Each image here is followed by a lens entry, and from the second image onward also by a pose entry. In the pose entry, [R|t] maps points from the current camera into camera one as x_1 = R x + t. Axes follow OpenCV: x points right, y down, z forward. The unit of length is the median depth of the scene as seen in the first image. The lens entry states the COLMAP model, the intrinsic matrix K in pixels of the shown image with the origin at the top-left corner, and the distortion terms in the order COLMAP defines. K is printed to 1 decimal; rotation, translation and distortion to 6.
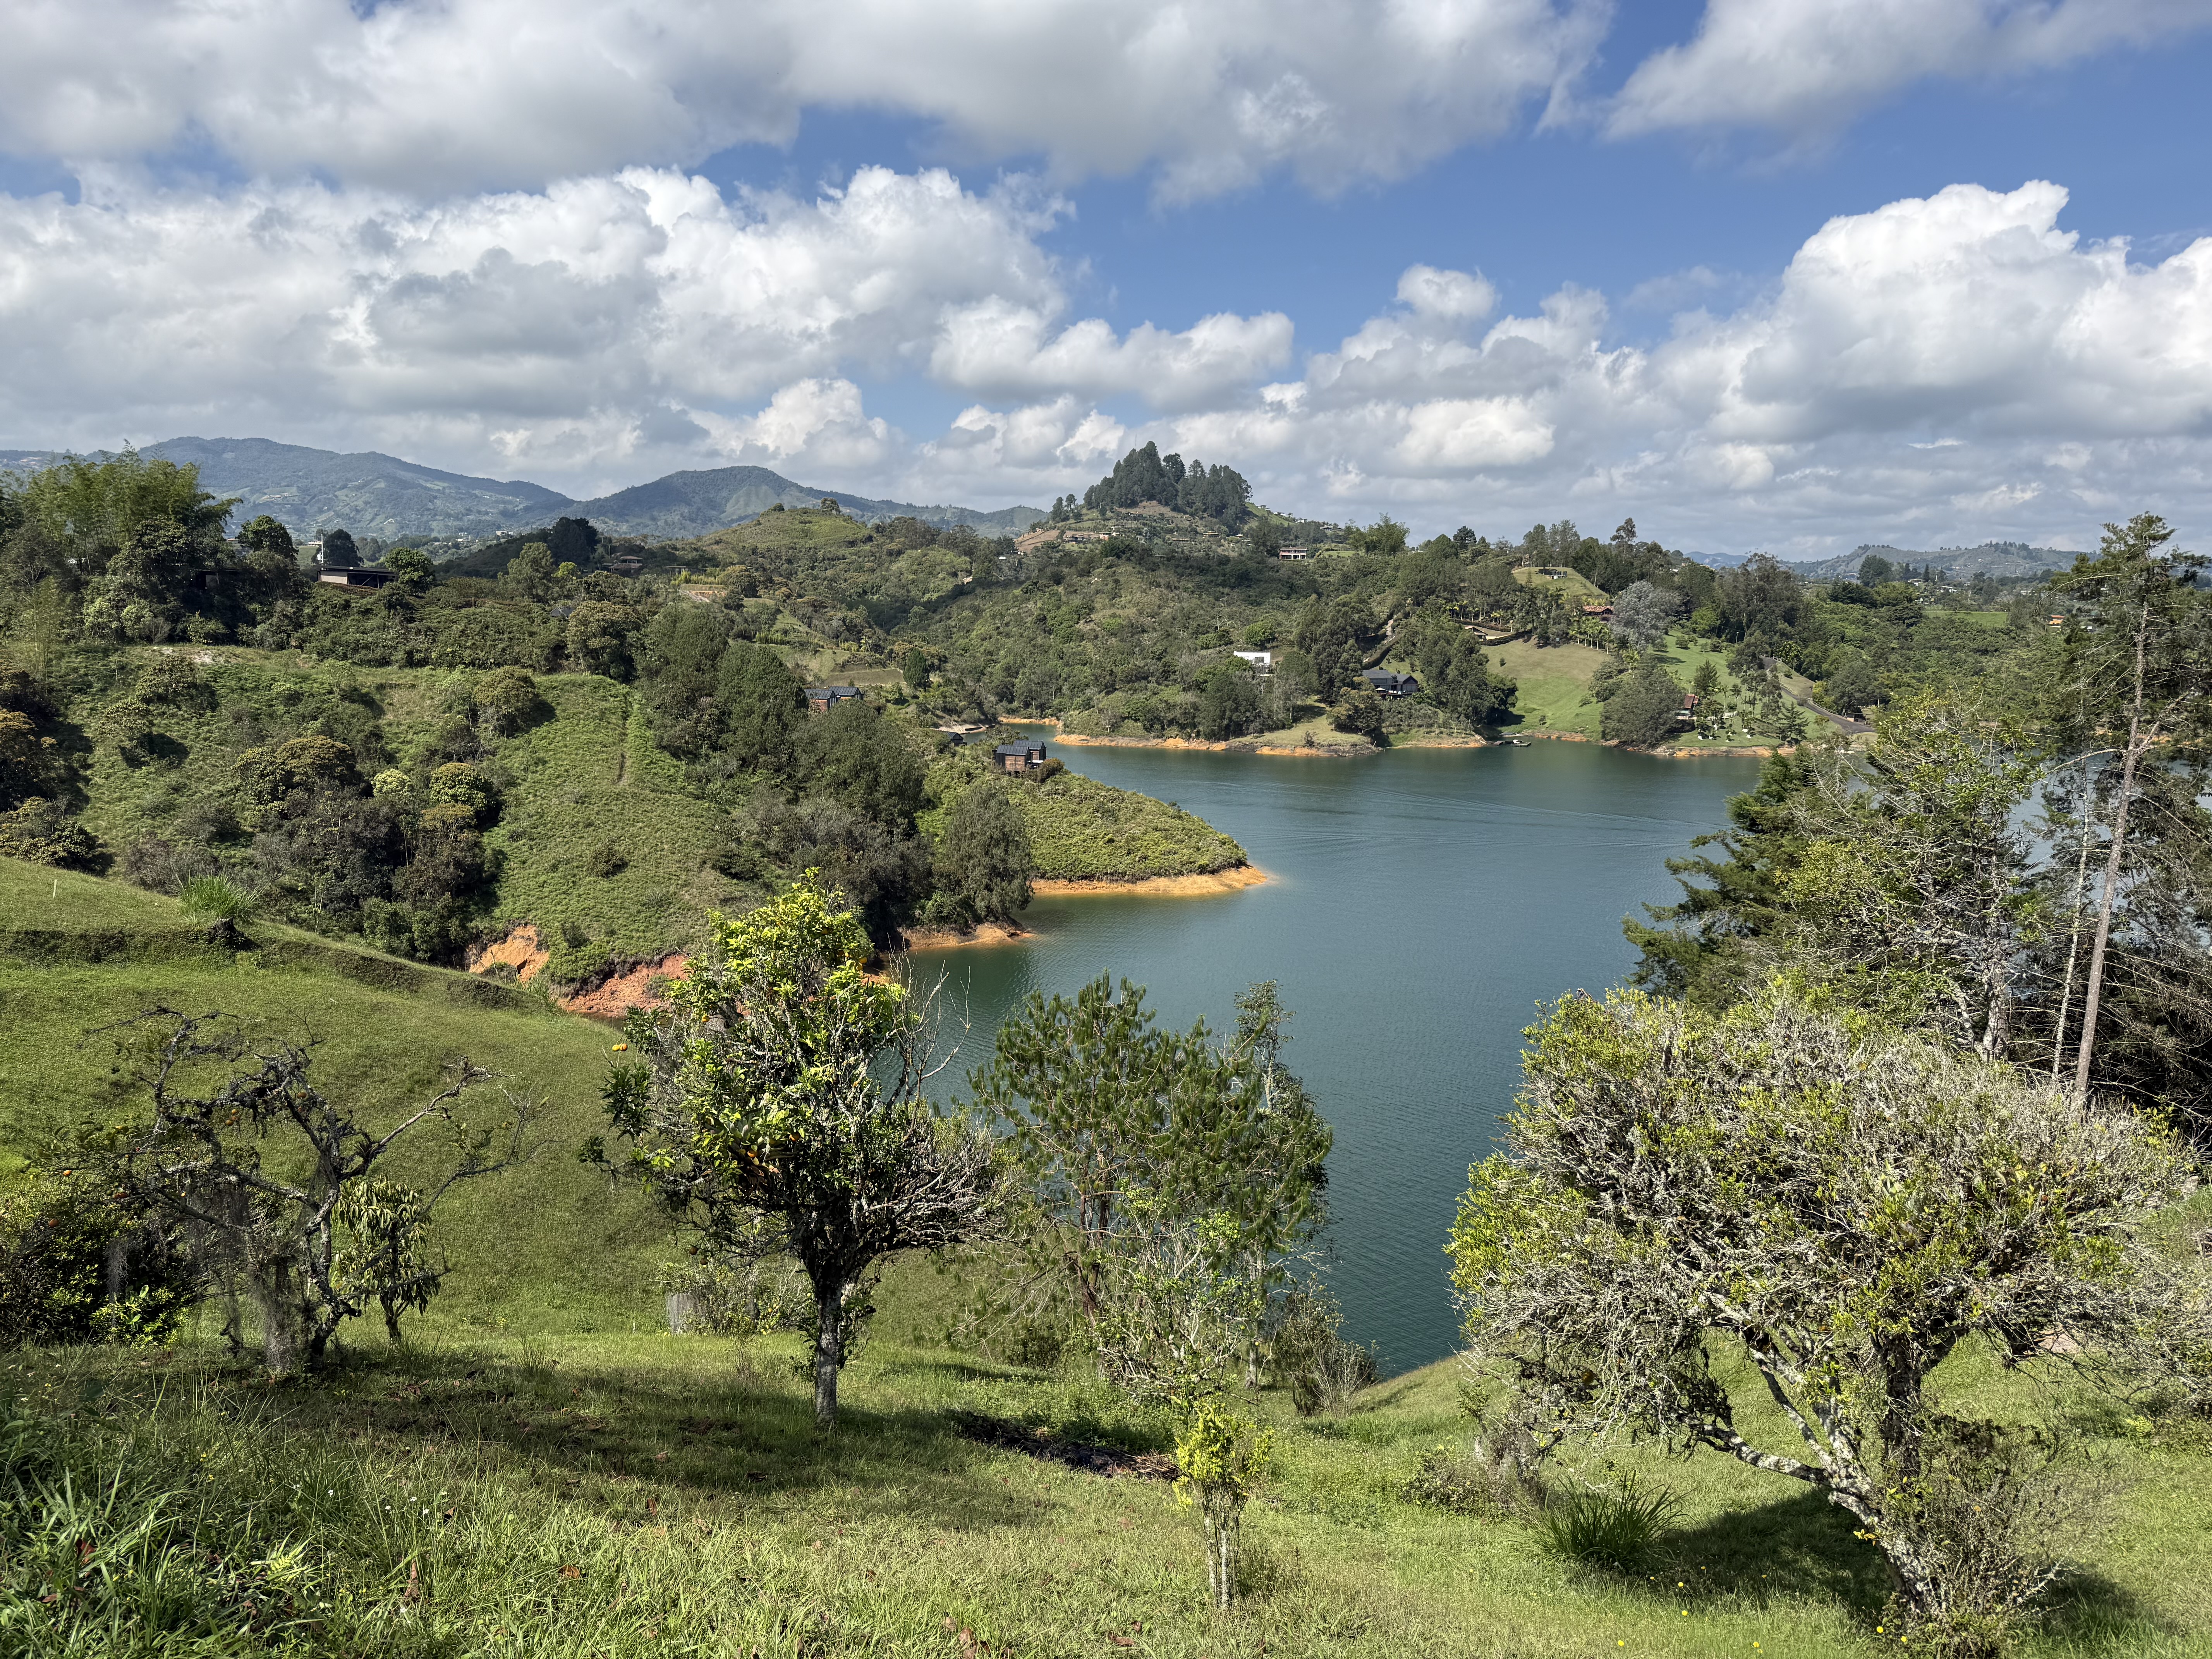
lens RADIAL K [[1558.4, 0, 1102.0], [0, 1558.4, 829.1], [0, 0, 1]] dist [0.063588, -0.088807]
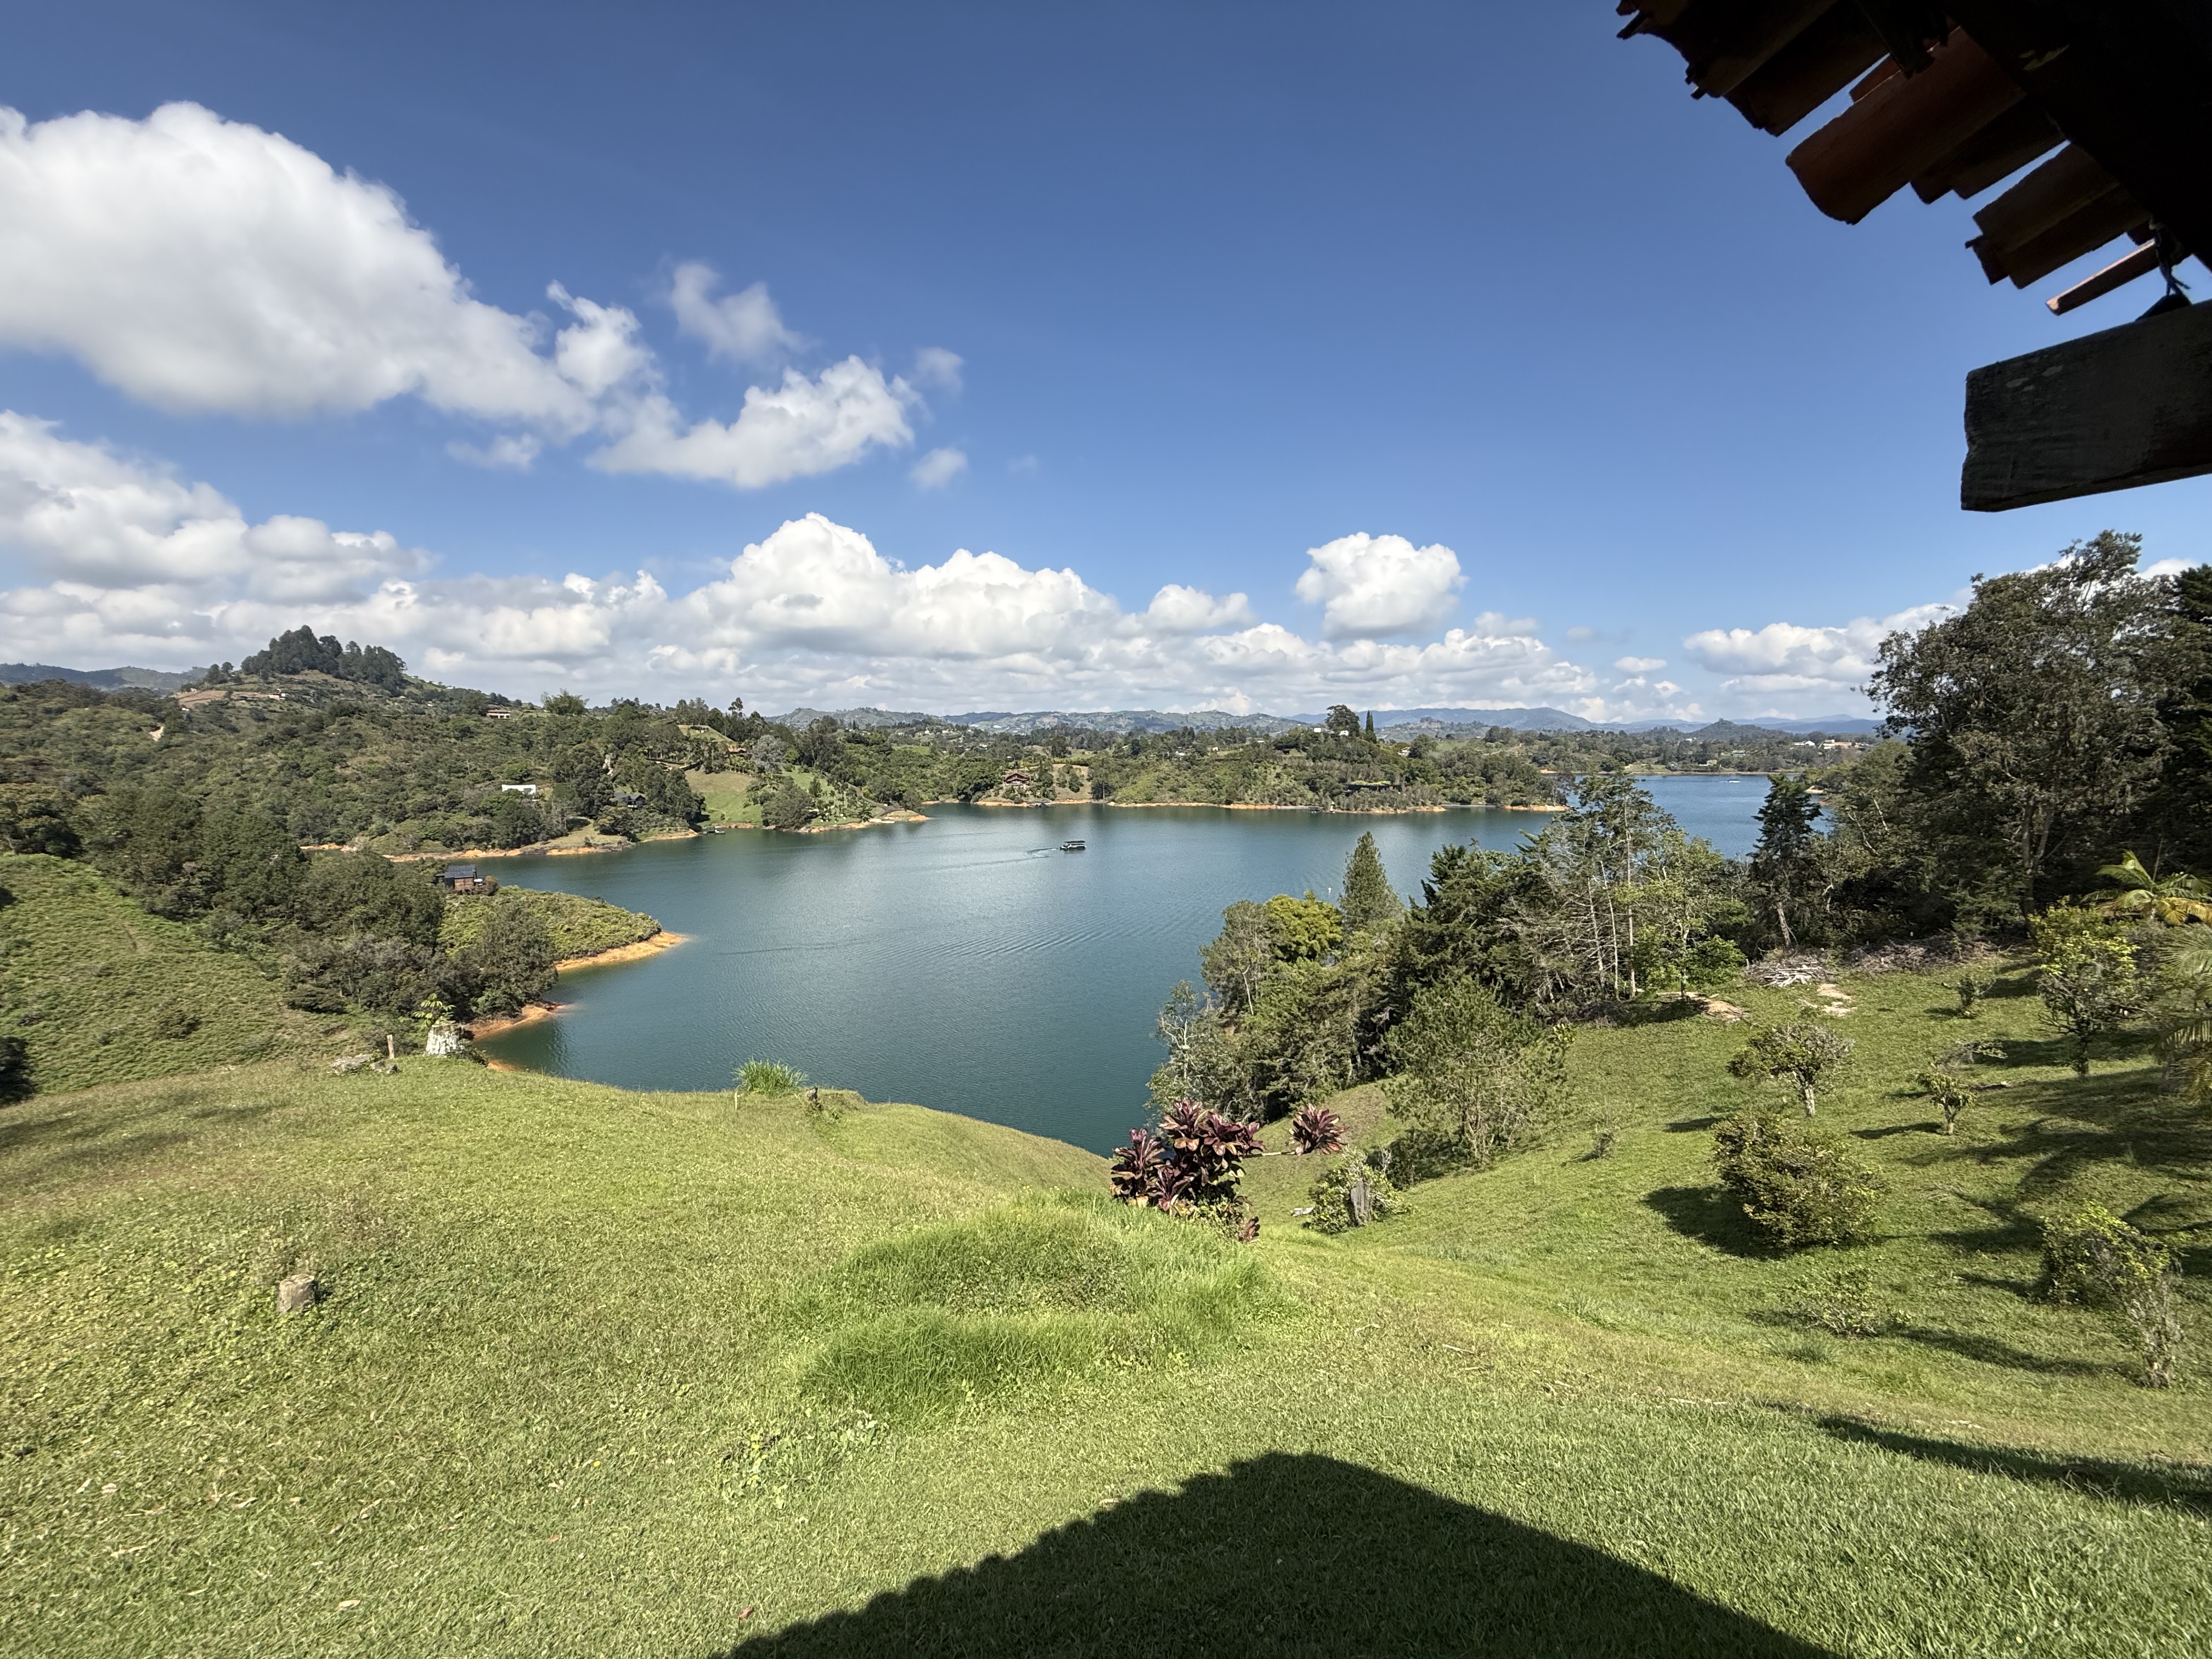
lens RADIAL K [[888.7, 0, 1100.1], [0, 888.7, 824.9], [0, 0, 1]] dist [-0.001013, 0.000801]
pose [[0.710803, -0.082060, 0.698588, -0.226149], [0.113681, 0.993517, 0.001035, -0.036347], [-0.694144, 0.078681, 0.715523, 0.073548]]
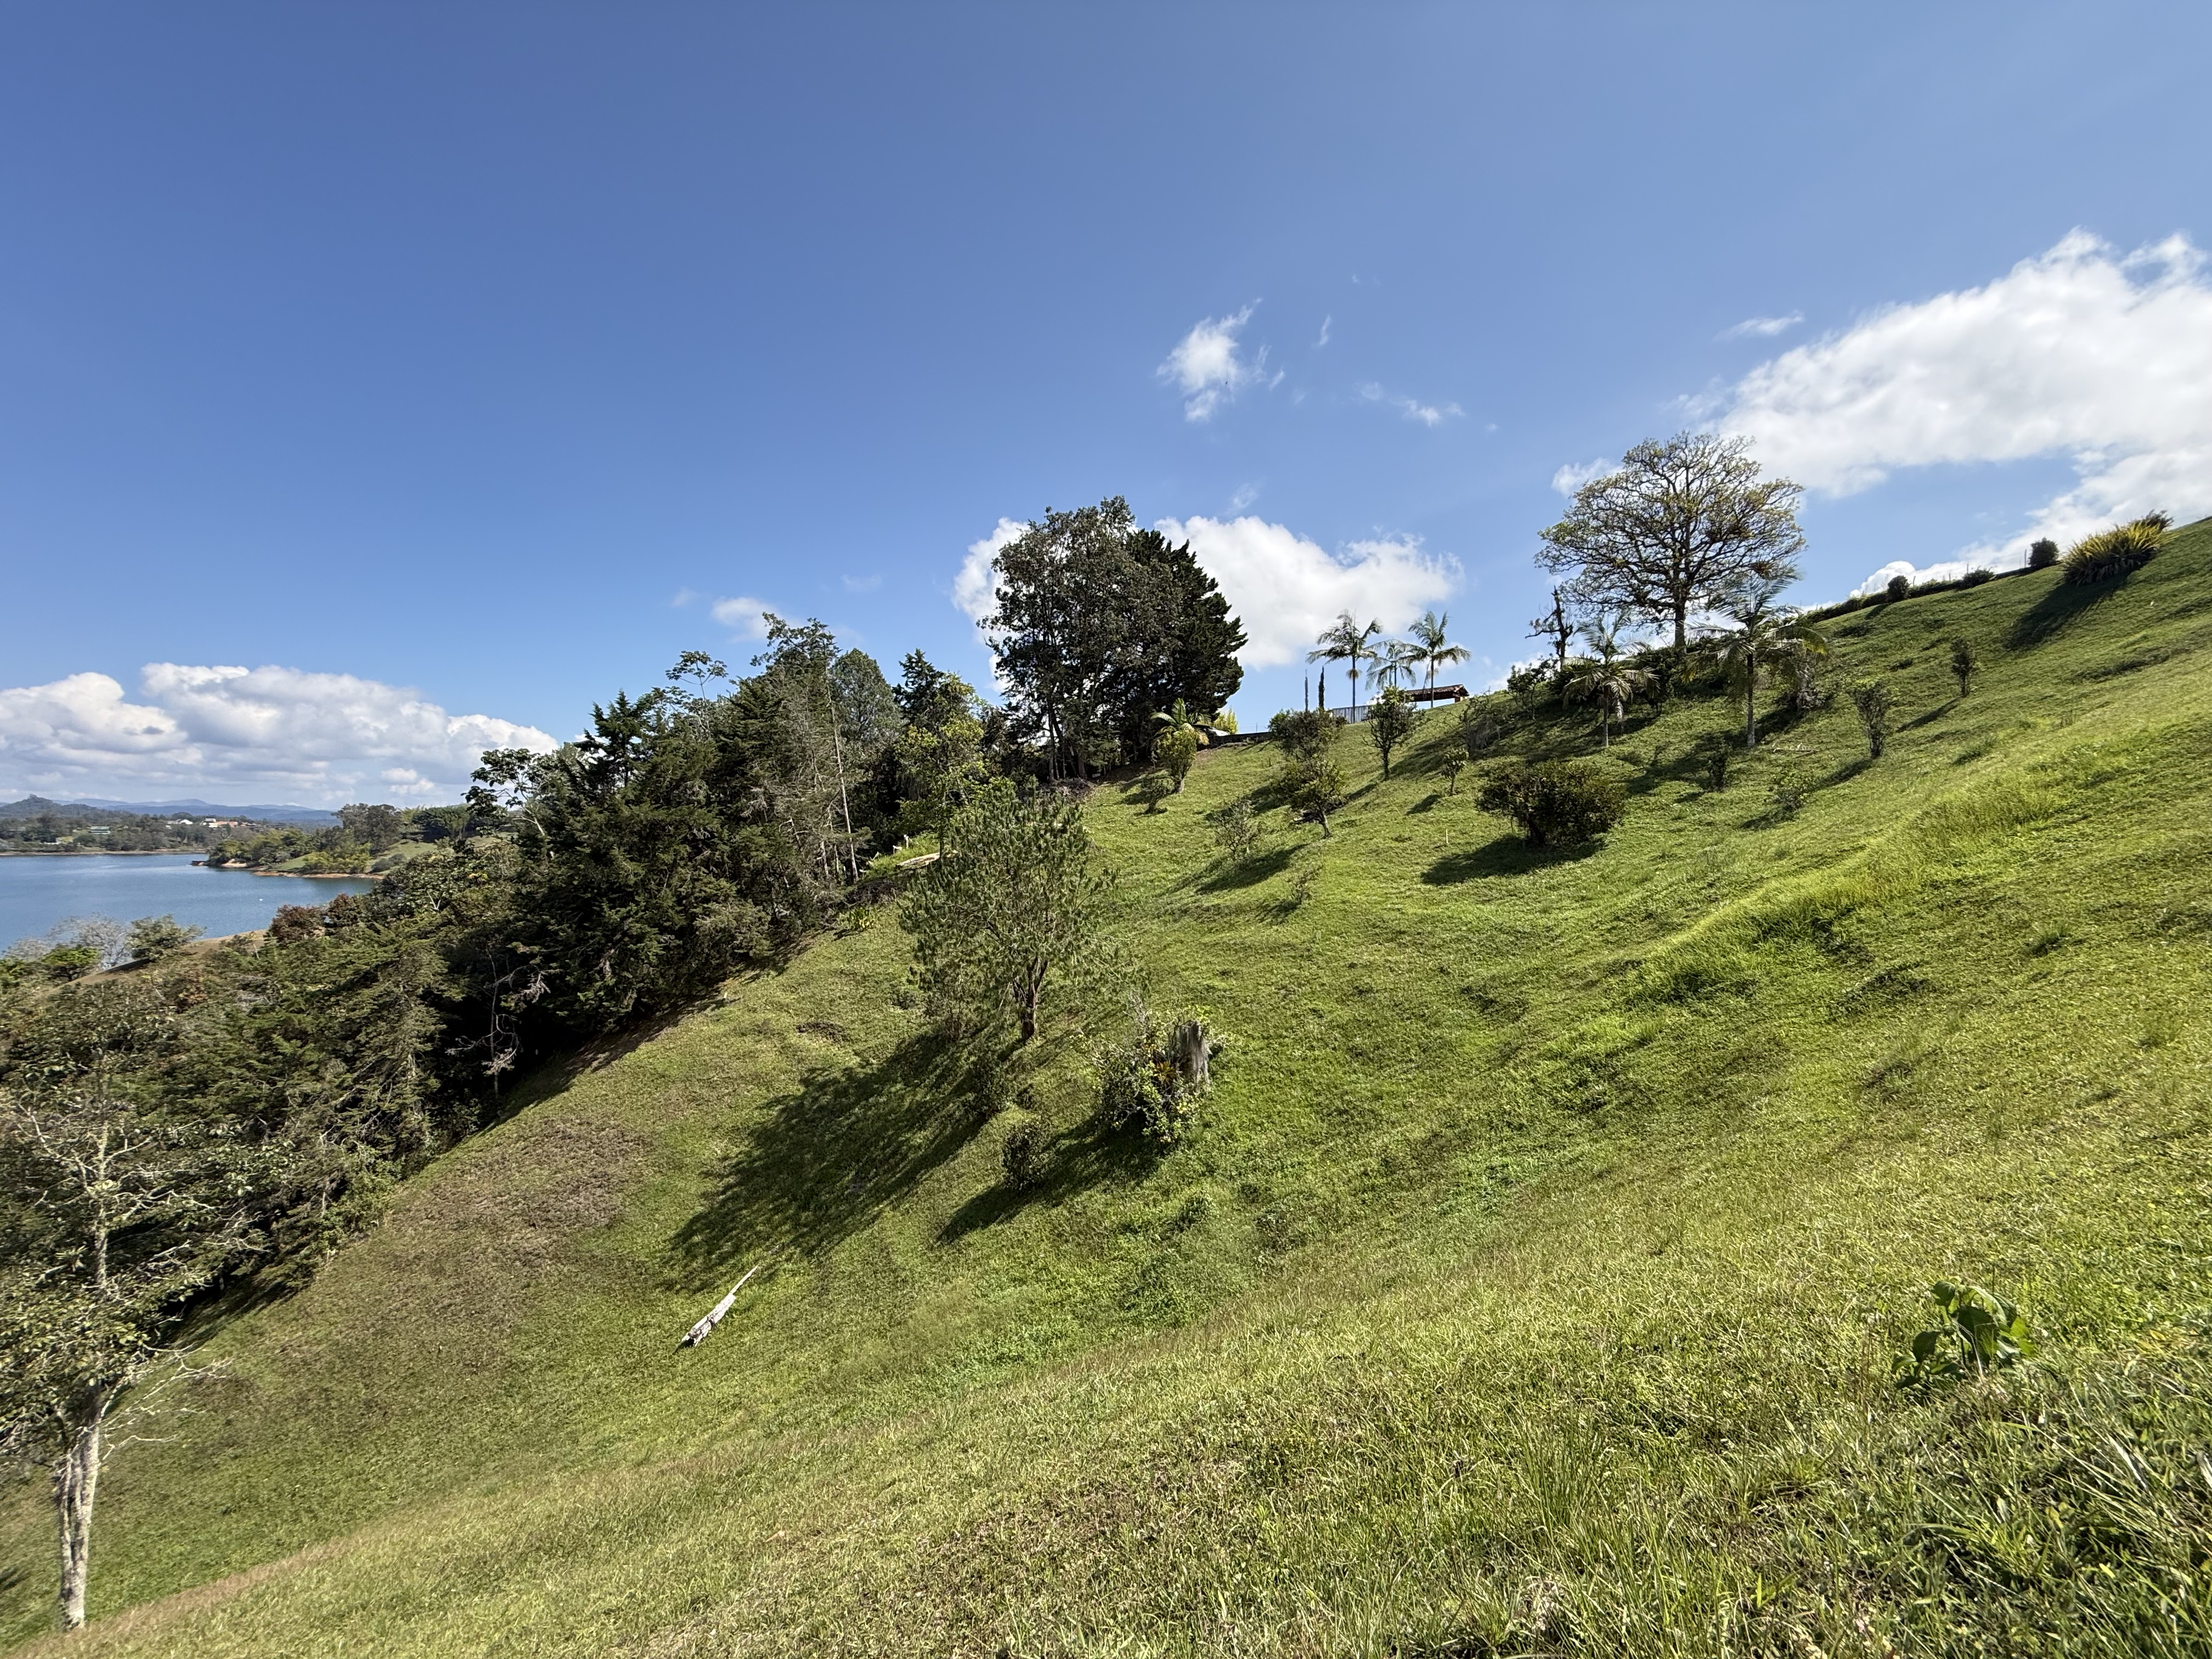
lens RADIAL K [[888.7, 0, 1104.2], [0, 888.7, 818.4], [0, 0, 1]] dist [-0.001013, 0.000801]
pose [[-0.650867, -0.004680, 0.759178, -0.141874], [0.091699, 0.992175, 0.084733, 0.007242], [-0.753634, 0.124766, -0.645345, 0.271502]]
